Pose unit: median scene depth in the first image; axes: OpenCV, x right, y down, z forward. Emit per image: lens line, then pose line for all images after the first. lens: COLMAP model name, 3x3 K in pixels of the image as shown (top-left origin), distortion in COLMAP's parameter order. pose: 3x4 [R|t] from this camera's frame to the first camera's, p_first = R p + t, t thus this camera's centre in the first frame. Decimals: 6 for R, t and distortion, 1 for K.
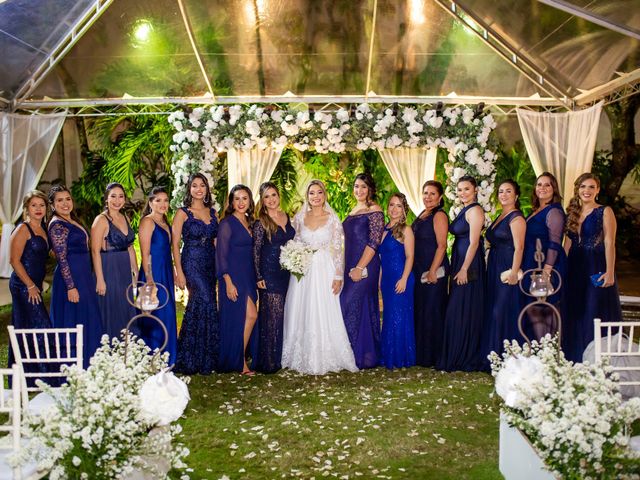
lens RADIAL K [[694.2, 0, 320.0], [0, 694.2, 240.0], [0, 0, 1]] dist [-0.027788, 0.011725]
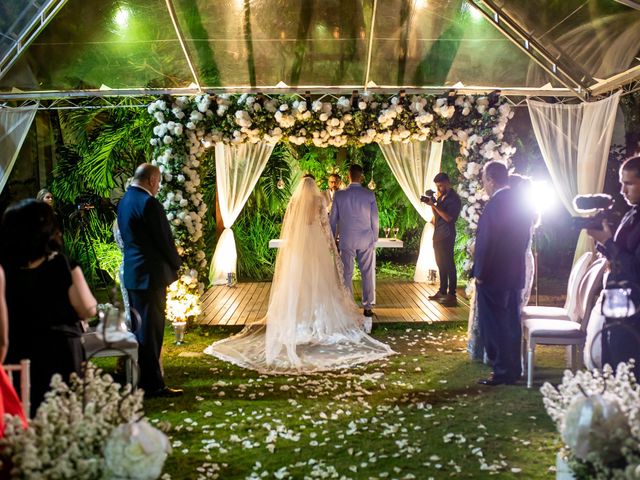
lens RADIAL K [[706.2, 0, 330.6], [0, 706.2, 238.9], [0, 0, 1]] dist [-0.013730, -0.020816]
pose [[0.999561, -0.007926, 0.028550, -0.011457], [0.007991, 0.999966, -0.002162, -0.004257], [-0.028532, 0.002389, 0.999590, 0.087259]]
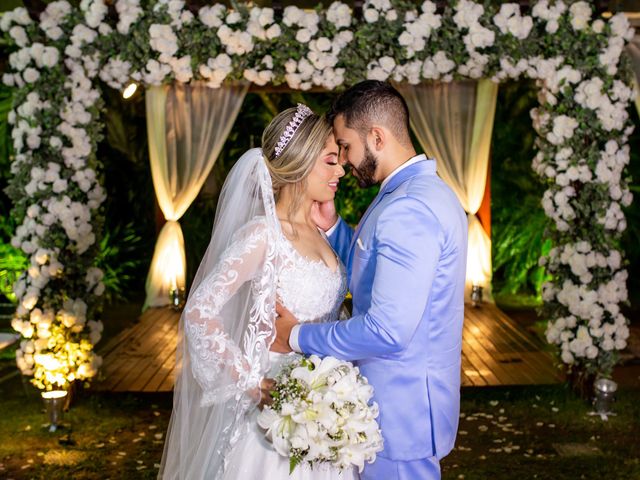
lens RADIAL K [[809.8, 0, 338.9], [0, 809.8, 239.5], [0, 0, 1]] dist [-0.028881, 0.009023]
pose [[0.999579, -0.007284, 0.028093, 0.014652], [0.006859, 0.999861, 0.015196, -0.021675], [-0.028199, -0.014997, 0.999490, 0.395763]]
